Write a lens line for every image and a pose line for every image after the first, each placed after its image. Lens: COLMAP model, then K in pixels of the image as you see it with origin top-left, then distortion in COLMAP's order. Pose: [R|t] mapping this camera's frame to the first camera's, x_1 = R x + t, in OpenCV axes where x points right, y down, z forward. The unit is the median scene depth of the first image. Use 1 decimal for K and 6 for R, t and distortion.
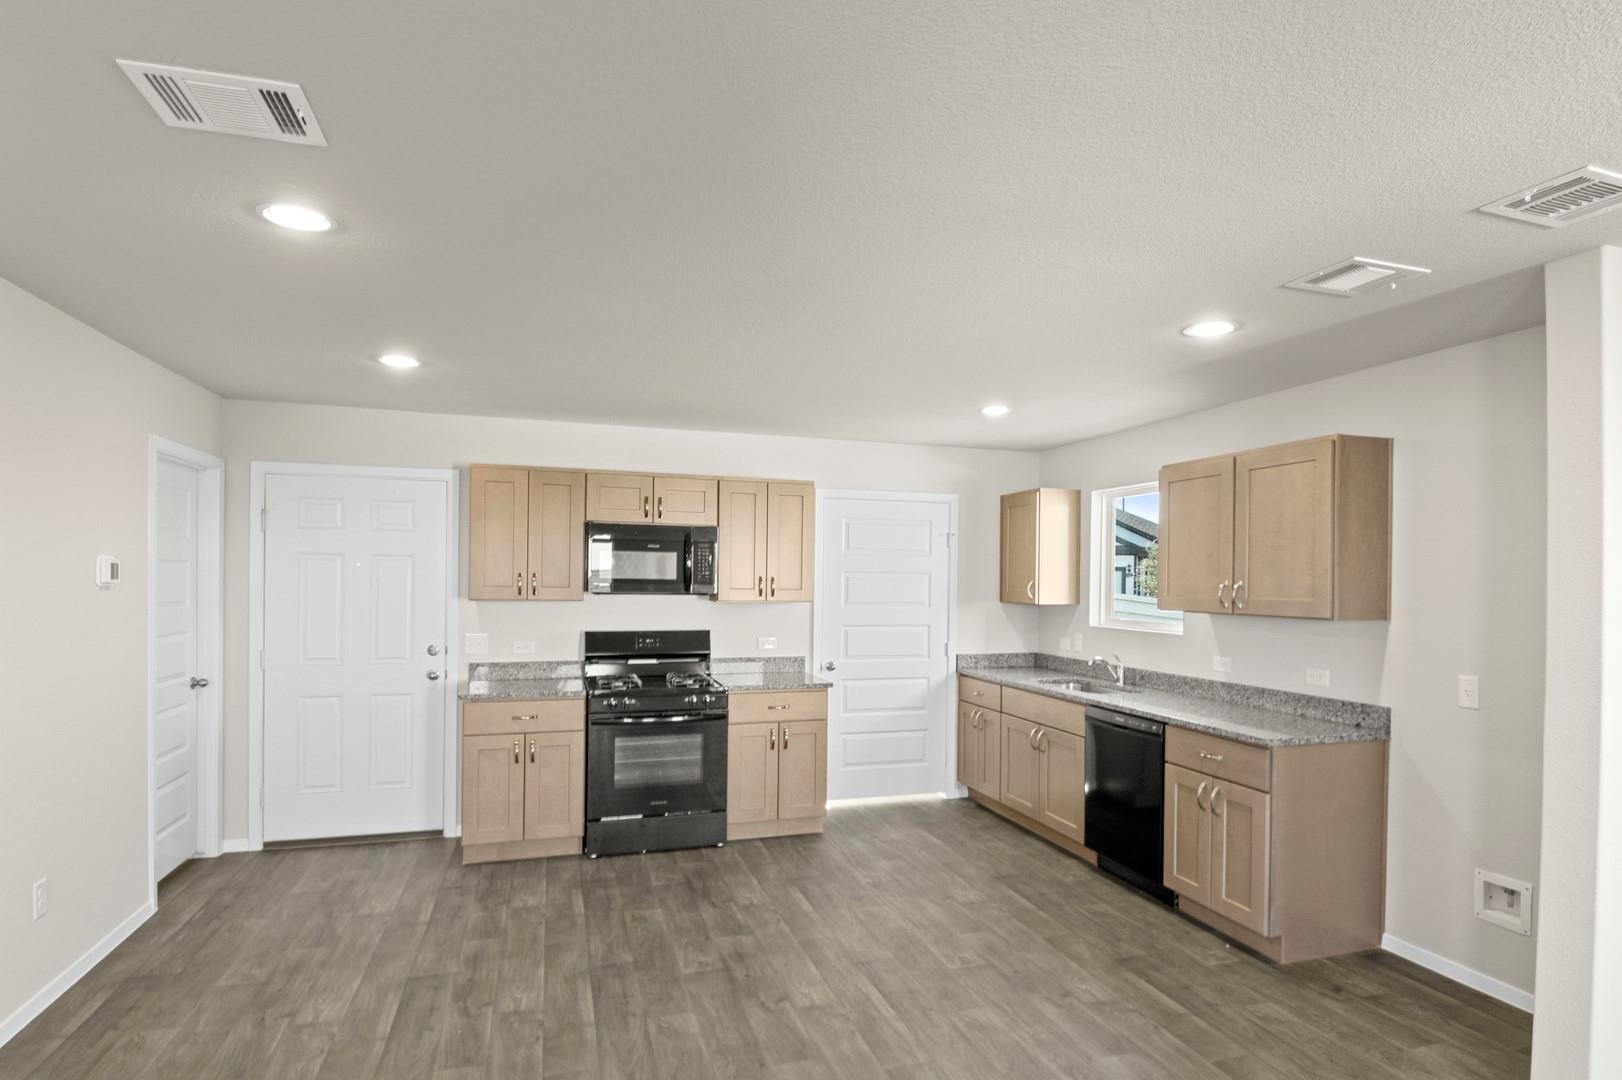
lens RADIAL K [[859.7, 0, 839.0], [0, 859.7, 582.2], [0, 0, 1]] dist [0.029974, -0.043985]
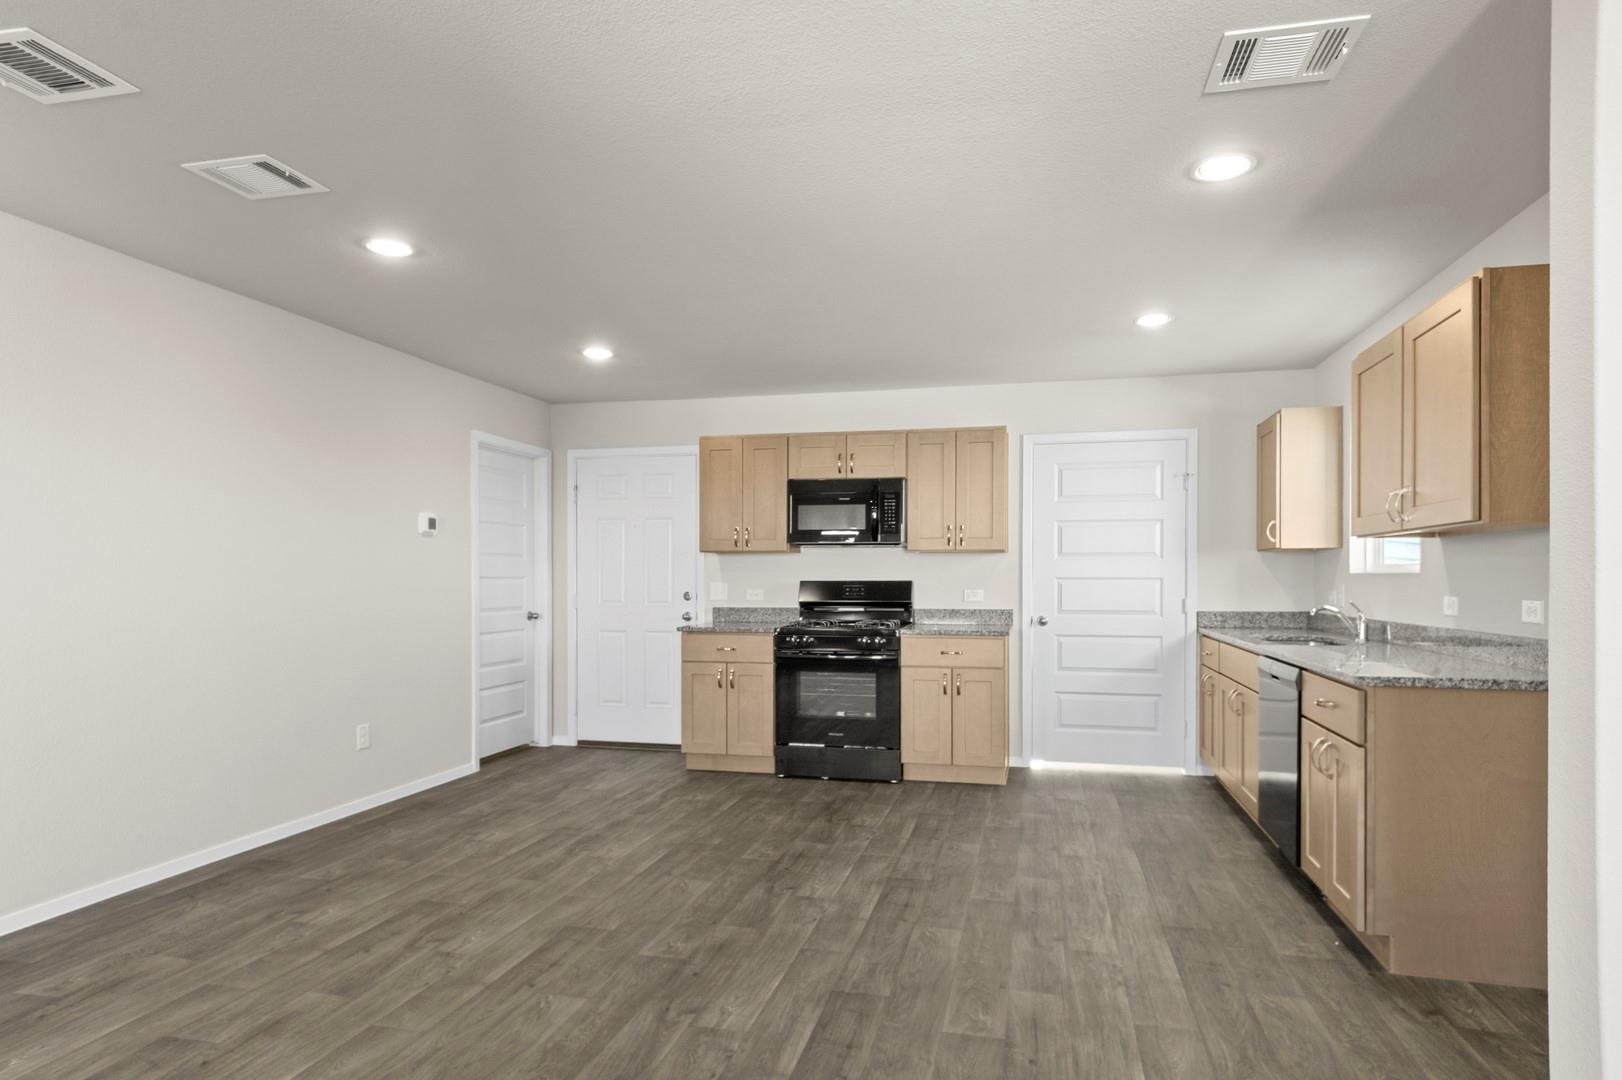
lens RADIAL K [[880.3, 0, 839.9], [0, 880.3, 585.3], [0, 0, 1]] dist [0.009750, -0.001310]
pose [[0.856920, -0.006910, -0.515403, 0.356862], [0.007755, 0.999970, -0.000514, 0.068012], [0.515391, -0.003557, 0.856948, 0.057272]]
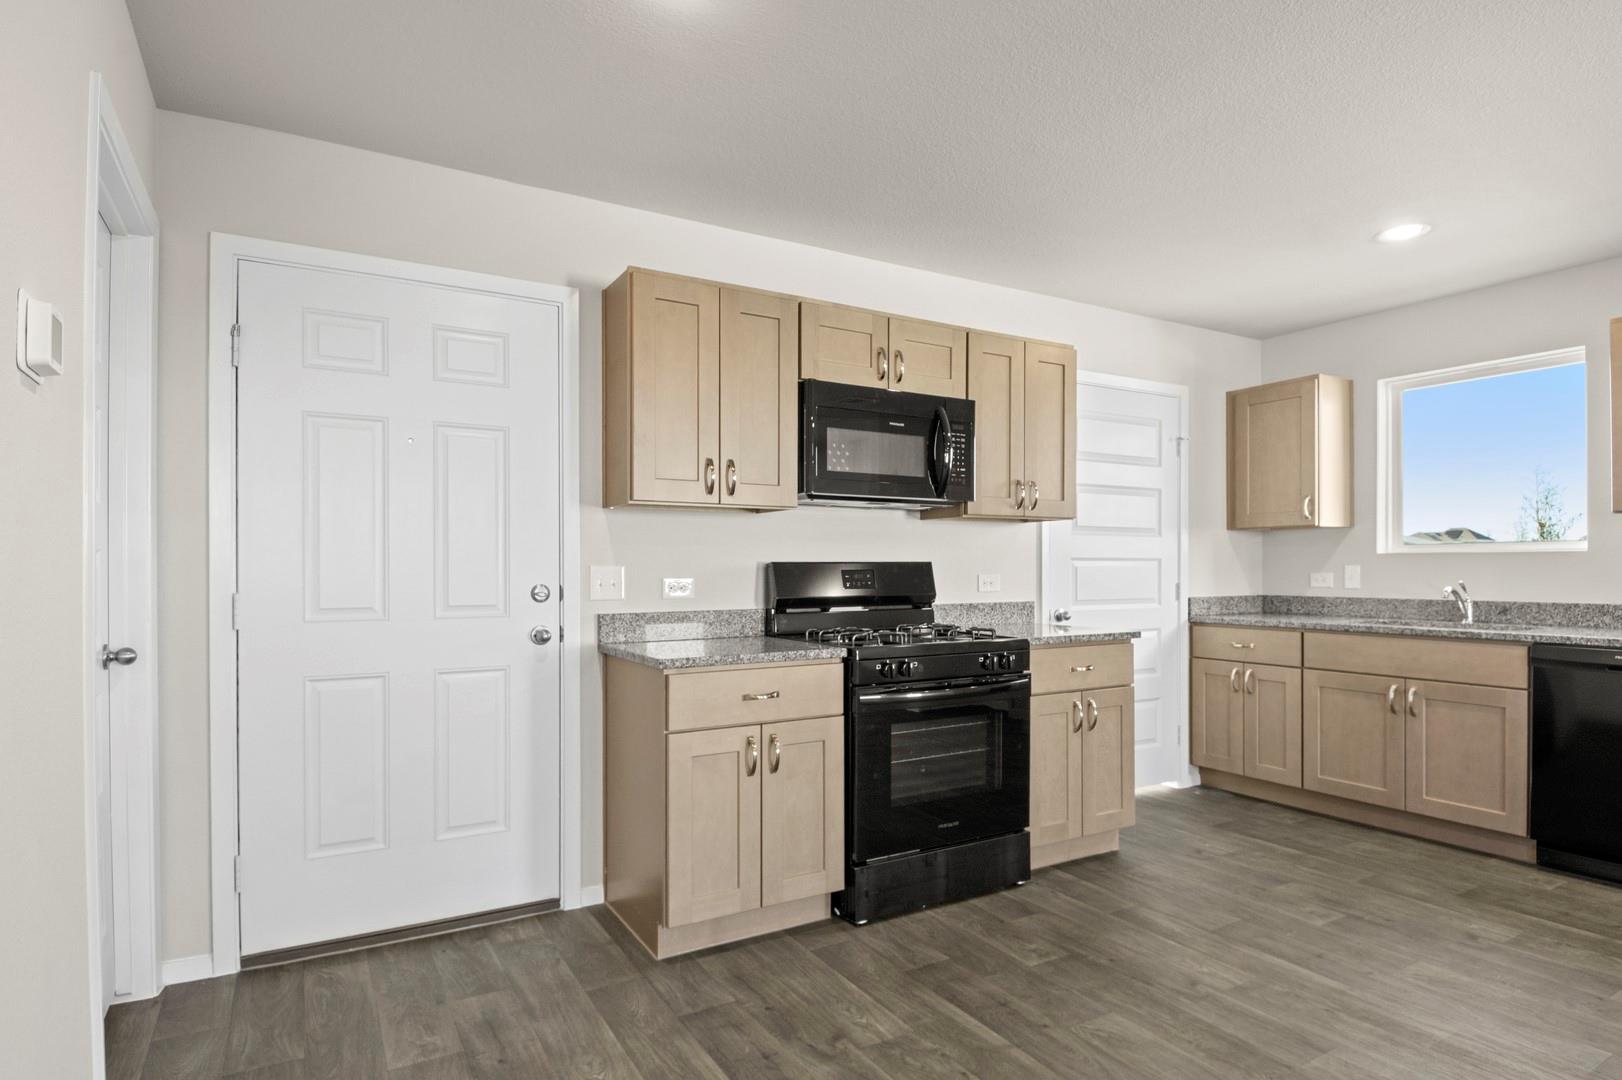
lens RADIAL K [[878.3, 0, 839.3], [0, 878.3, 568.5], [0, 0, 1]] dist [0.032484, -0.047332]
pose [[0.975410, -0.013212, 0.220003, -0.415177], [0.013216, 0.999912, 0.001453, 0.065751], [-0.220003, 0.001490, 0.975498, 0.383535]]
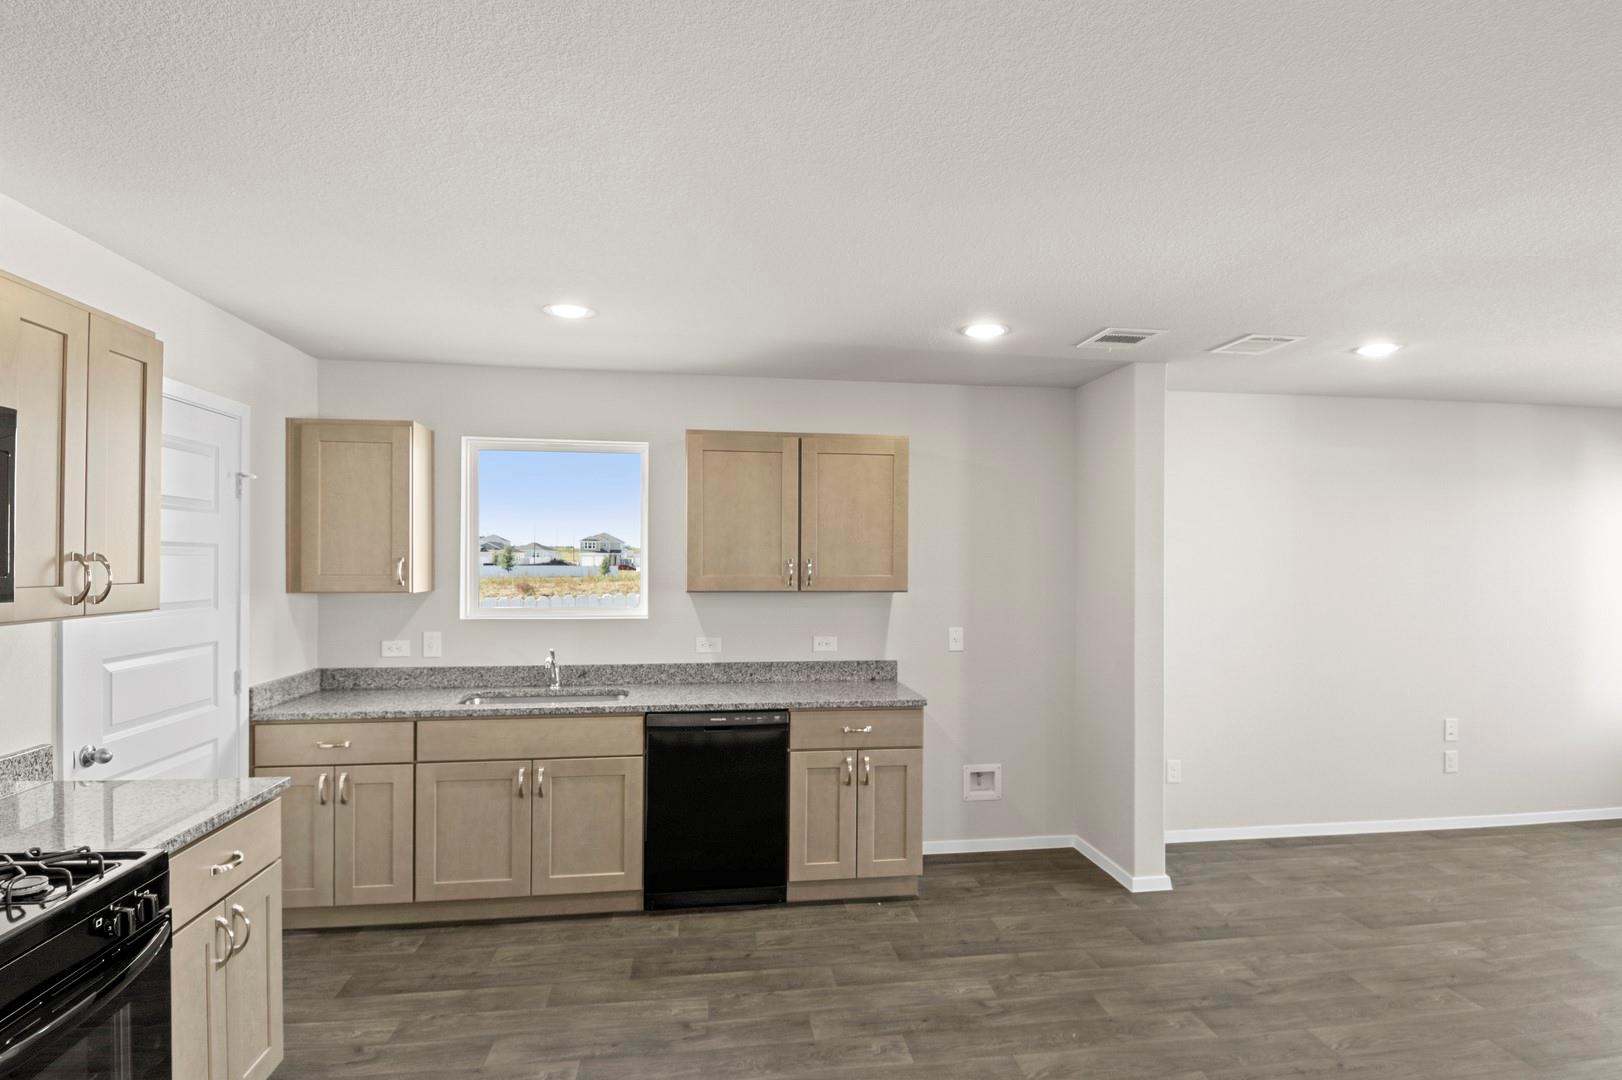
lens RADIAL K [[867.3, 0, 833.9], [0, 867.3, 563.8], [0, 0, 1]] dist [0.029883, -0.043192]
pose [[0.164833, -0.012919, 0.986237, -0.450767], [-0.000729, 0.999912, 0.013220, -0.007587], [-0.986321, -0.002898, 0.164809, 0.654682]]
